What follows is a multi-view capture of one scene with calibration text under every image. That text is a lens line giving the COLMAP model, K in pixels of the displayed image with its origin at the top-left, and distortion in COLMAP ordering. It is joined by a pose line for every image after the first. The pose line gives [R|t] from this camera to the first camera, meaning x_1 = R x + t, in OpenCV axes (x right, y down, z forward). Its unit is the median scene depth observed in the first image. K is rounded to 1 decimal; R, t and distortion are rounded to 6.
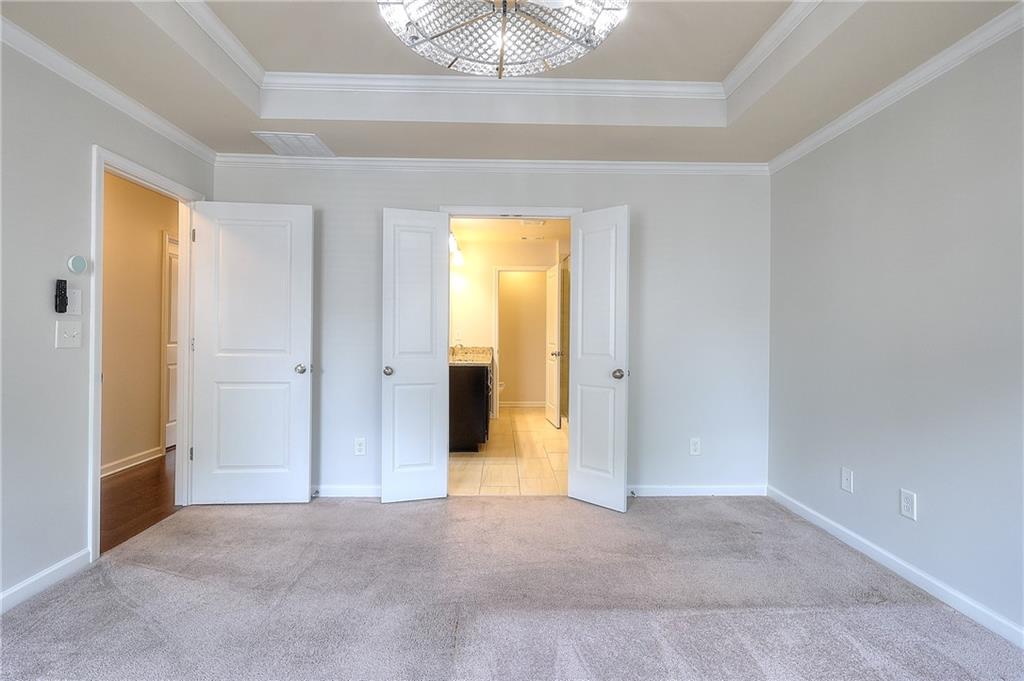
lens RADIAL K [[469.4, 0, 513.1], [0, 469.4, 336.1], [0, 0, 1]] dist [0.020422, 0.000442]
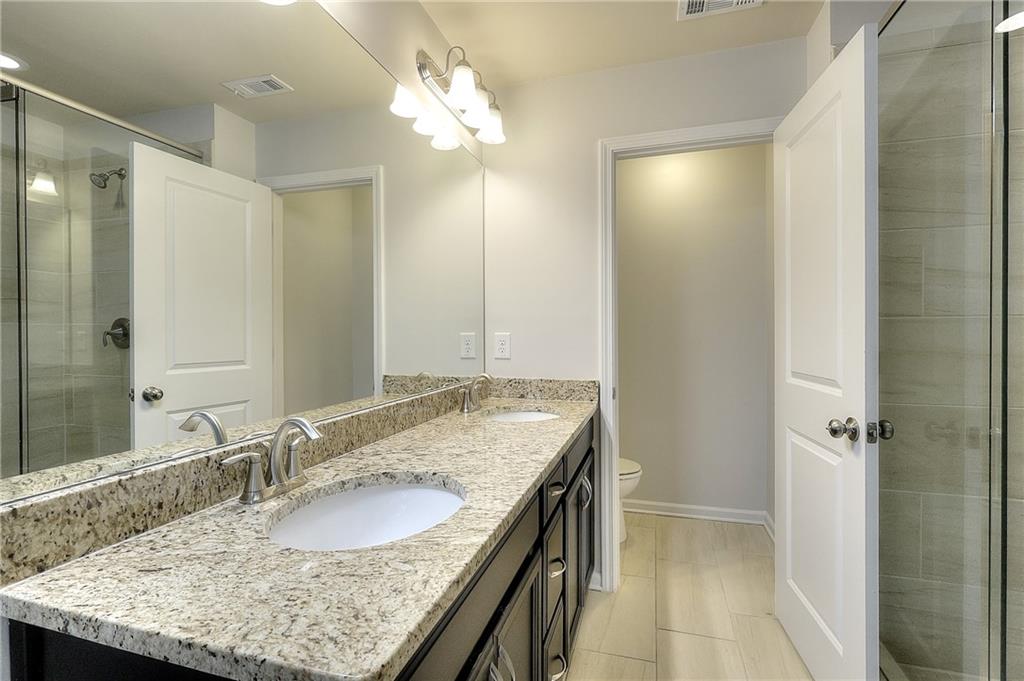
lens RADIAL K [[469.4, 0, 512.8], [0, 469.4, 339.4], [0, 0, 1]] dist [0.020422, 0.000442]
pose [[0.948219, -0.000771, -0.317618, 0.007132], [0.002459, 0.999985, 0.004915, -0.009030], [0.317609, -0.005442, 0.948206, 0.651357]]
